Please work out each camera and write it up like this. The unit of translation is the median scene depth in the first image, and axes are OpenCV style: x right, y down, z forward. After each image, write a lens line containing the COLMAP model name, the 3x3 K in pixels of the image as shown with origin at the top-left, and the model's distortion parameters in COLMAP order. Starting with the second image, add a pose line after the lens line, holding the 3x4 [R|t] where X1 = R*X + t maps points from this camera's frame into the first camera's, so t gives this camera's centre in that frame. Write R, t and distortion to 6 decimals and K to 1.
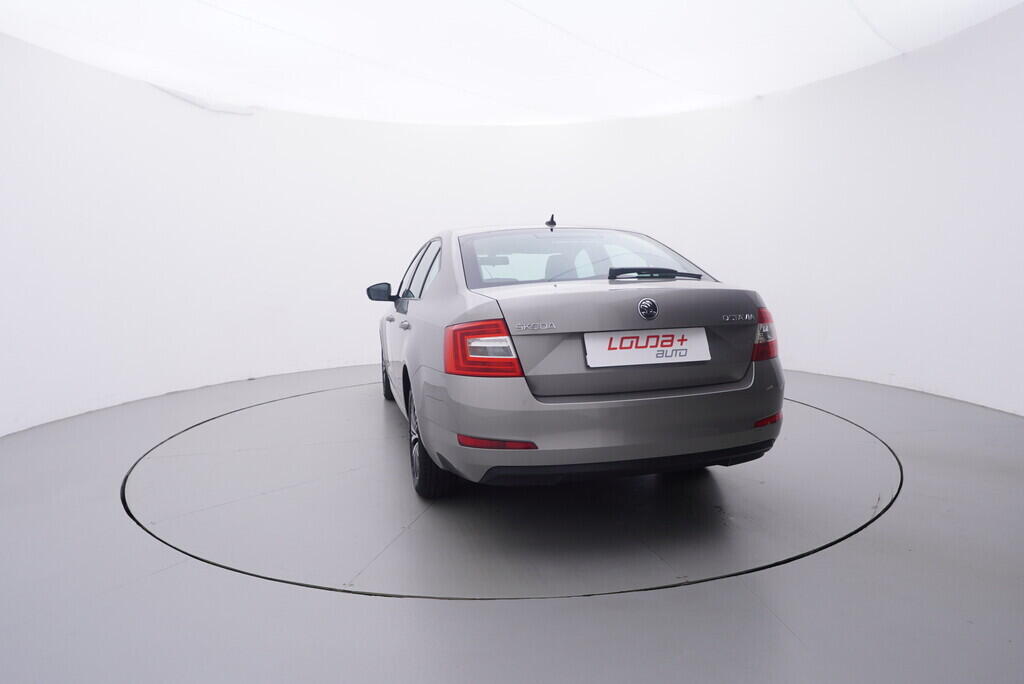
lens RADIAL K [[651.8, 0, 512.0], [0, 651.8, 342.0], [0, 0, 1]] dist [-0.000859, -0.001330]
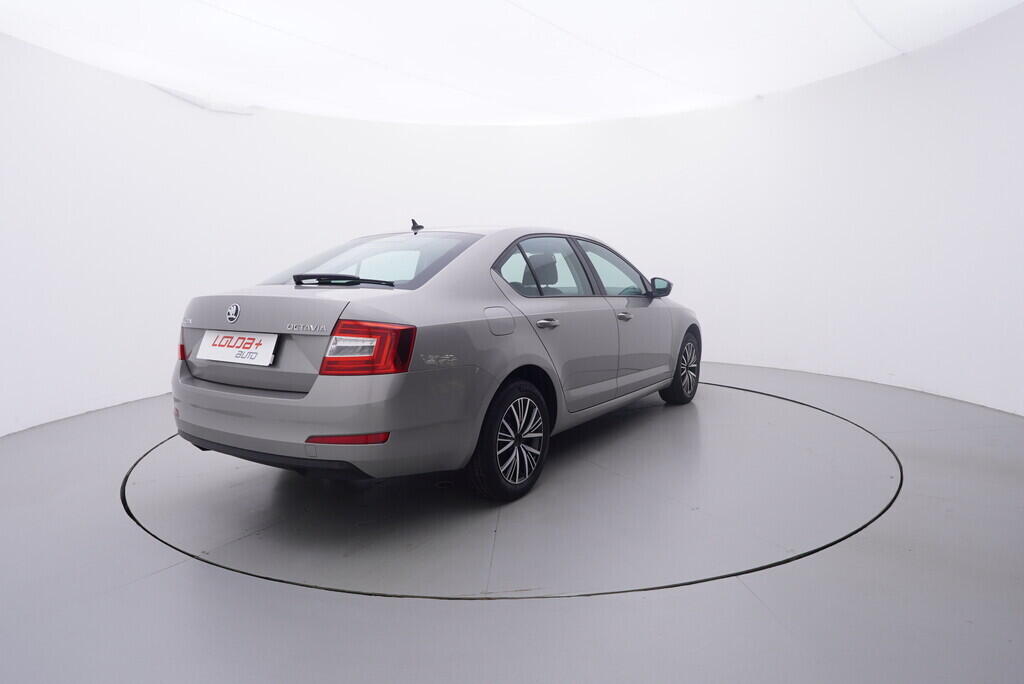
lens RADIAL K [[648.3, 0, 512.0], [0, 648.3, 342.0], [0, 0, 1]] dist [0.001920, 0.001671]
pose [[0.999940, 0.004427, -0.010033, 0.252168], [-0.004408, 0.999988, 0.001986, -0.002749], [0.010042, -0.001941, 0.999948, -0.034297]]
